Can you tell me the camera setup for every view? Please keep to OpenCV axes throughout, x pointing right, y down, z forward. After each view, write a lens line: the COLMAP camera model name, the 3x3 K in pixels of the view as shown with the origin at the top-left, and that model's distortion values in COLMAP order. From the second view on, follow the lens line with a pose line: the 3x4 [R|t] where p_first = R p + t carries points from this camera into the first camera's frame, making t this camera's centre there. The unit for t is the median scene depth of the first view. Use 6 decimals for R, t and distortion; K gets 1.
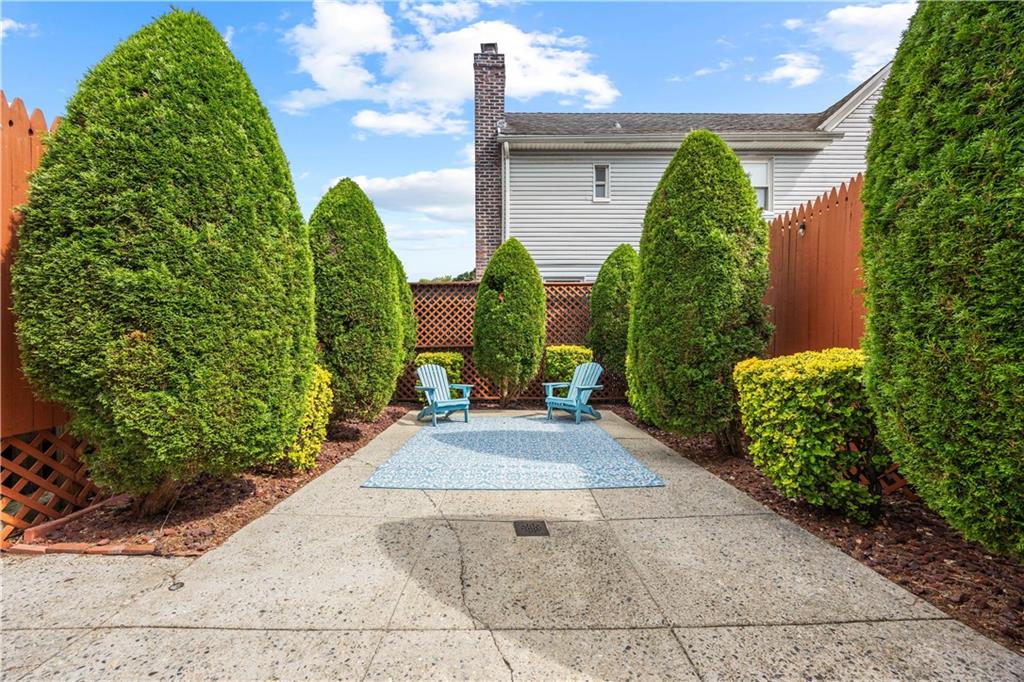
lens RADIAL K [[395.2, 0, 511.0], [0, 395.2, 360.2], [0, 0, 1]] dist [-0.003506, 0.000564]
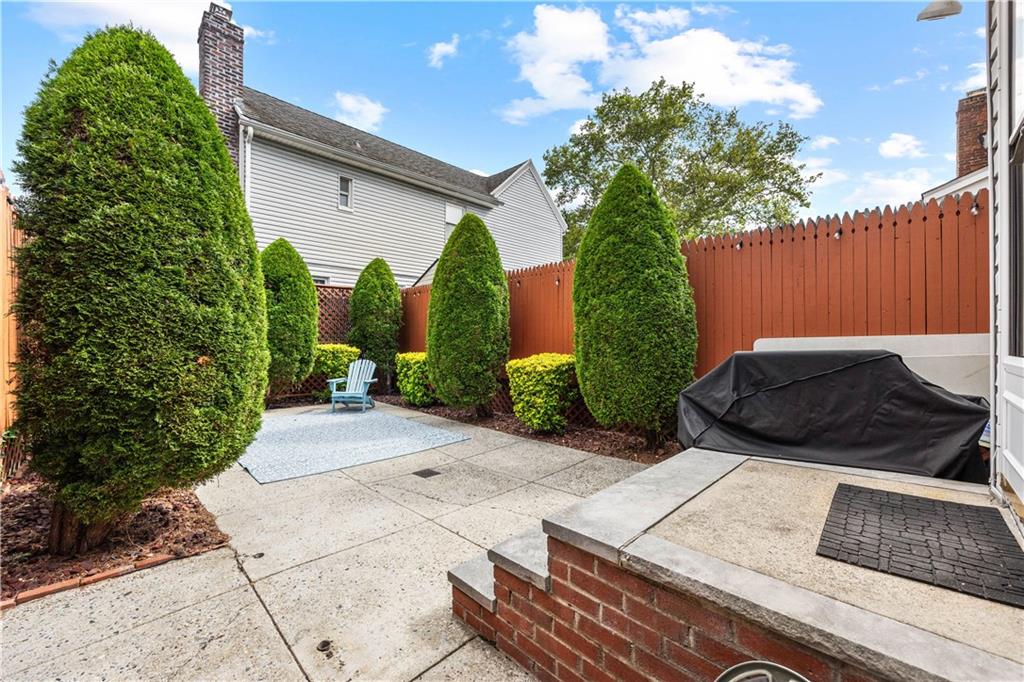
lens RADIAL K [[395.2, 0, 511.3], [0, 395.2, 344.6], [0, 0, 1]] dist [-0.003506, 0.000564]
pose [[0.707691, -0.000180, 0.706522, -0.612551], [0.008213, 0.999934, -0.007972, -0.050744], [-0.706474, 0.011444, 0.707646, -0.260533]]
